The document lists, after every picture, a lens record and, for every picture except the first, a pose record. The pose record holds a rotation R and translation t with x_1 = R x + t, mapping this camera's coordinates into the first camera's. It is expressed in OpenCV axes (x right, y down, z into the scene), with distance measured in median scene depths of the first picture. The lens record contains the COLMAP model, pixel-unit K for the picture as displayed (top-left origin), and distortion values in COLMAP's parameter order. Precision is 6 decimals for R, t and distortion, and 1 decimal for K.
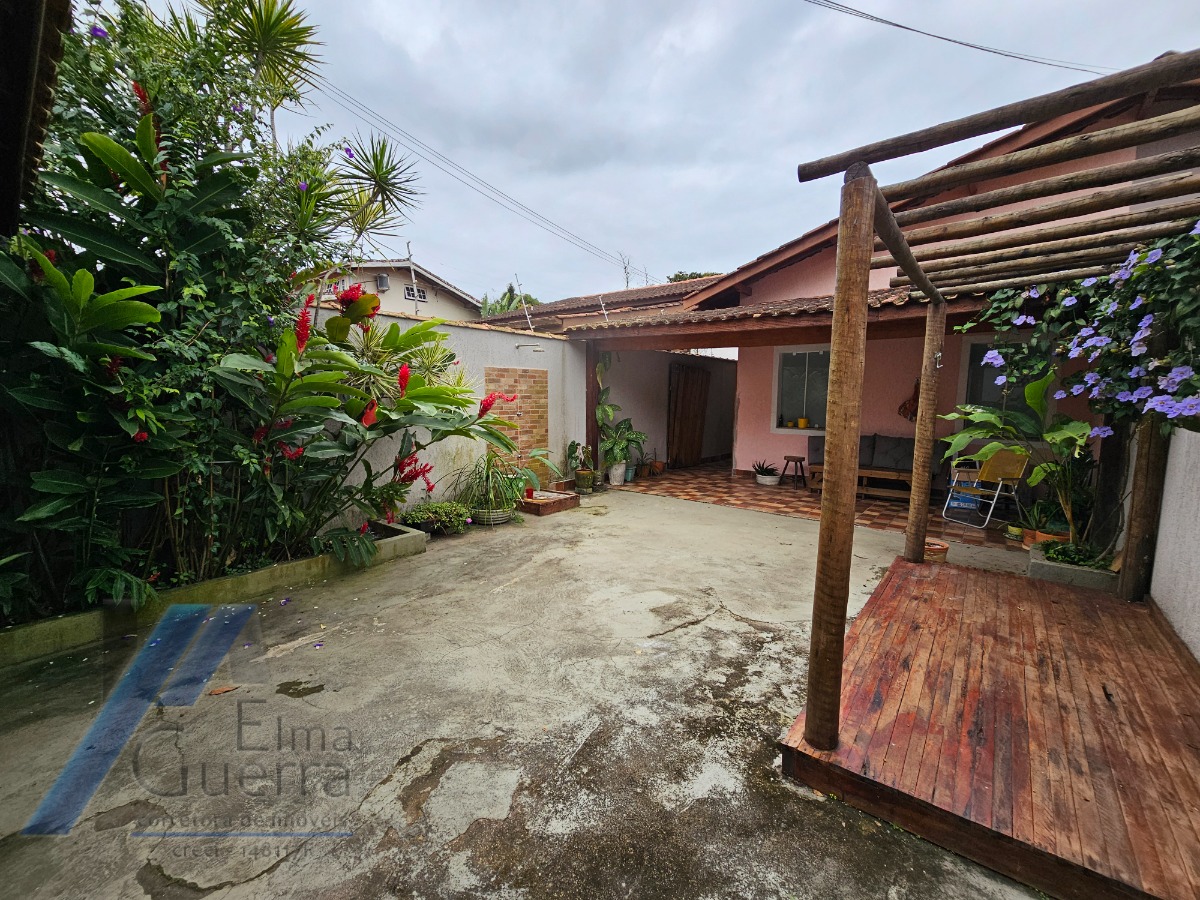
lens RADIAL K [[491.0, 0, 599.7], [0, 491.0, 452.0], [0, 0, 1]] dist [0.004006, -0.002057]
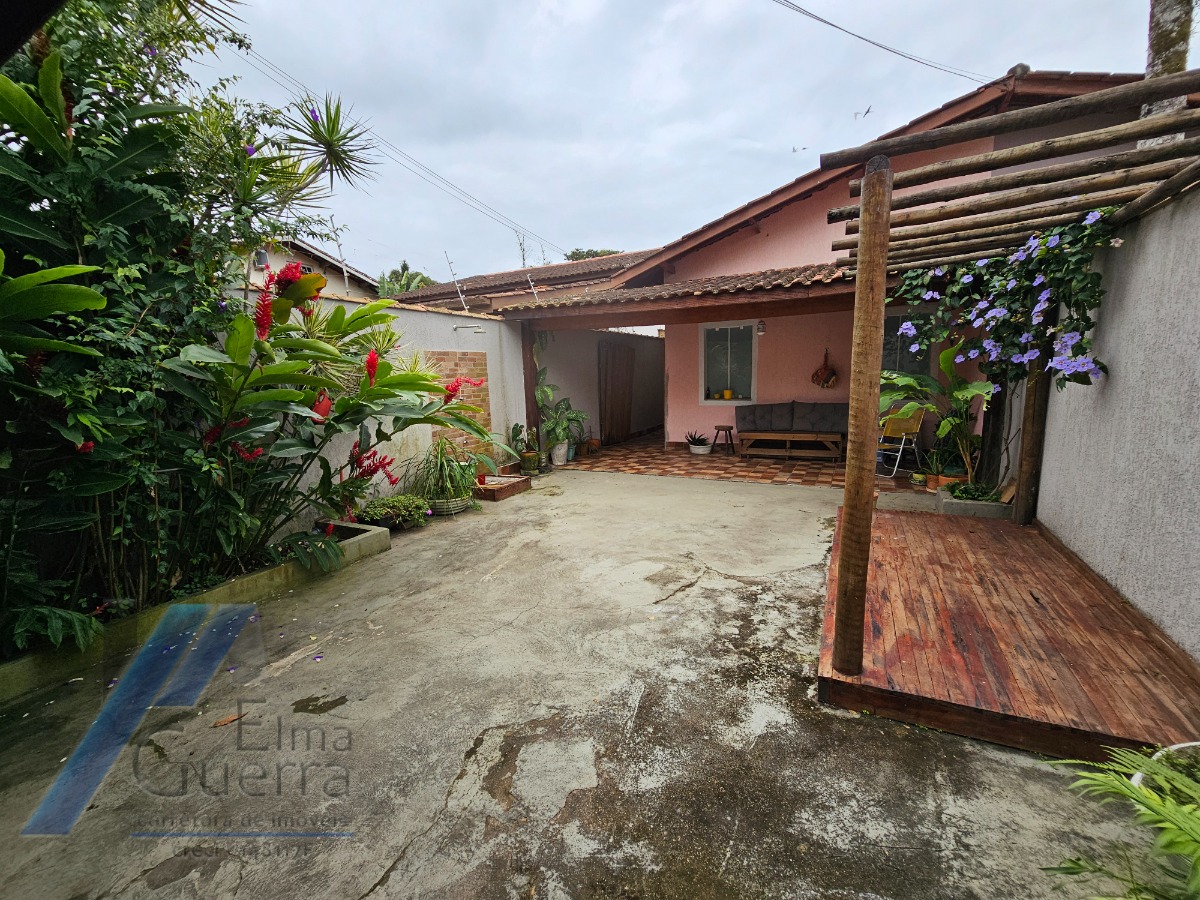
lens RADIAL K [[491.0, 0, 590.7], [0, 491.0, 452.3], [0, 0, 1]] dist [0.004006, -0.002057]
pose [[0.979554, -0.070919, 0.188265, -0.210892], [0.063029, 0.996877, 0.047582, -0.005651], [-0.191052, -0.034743, 0.980965, 0.002693]]
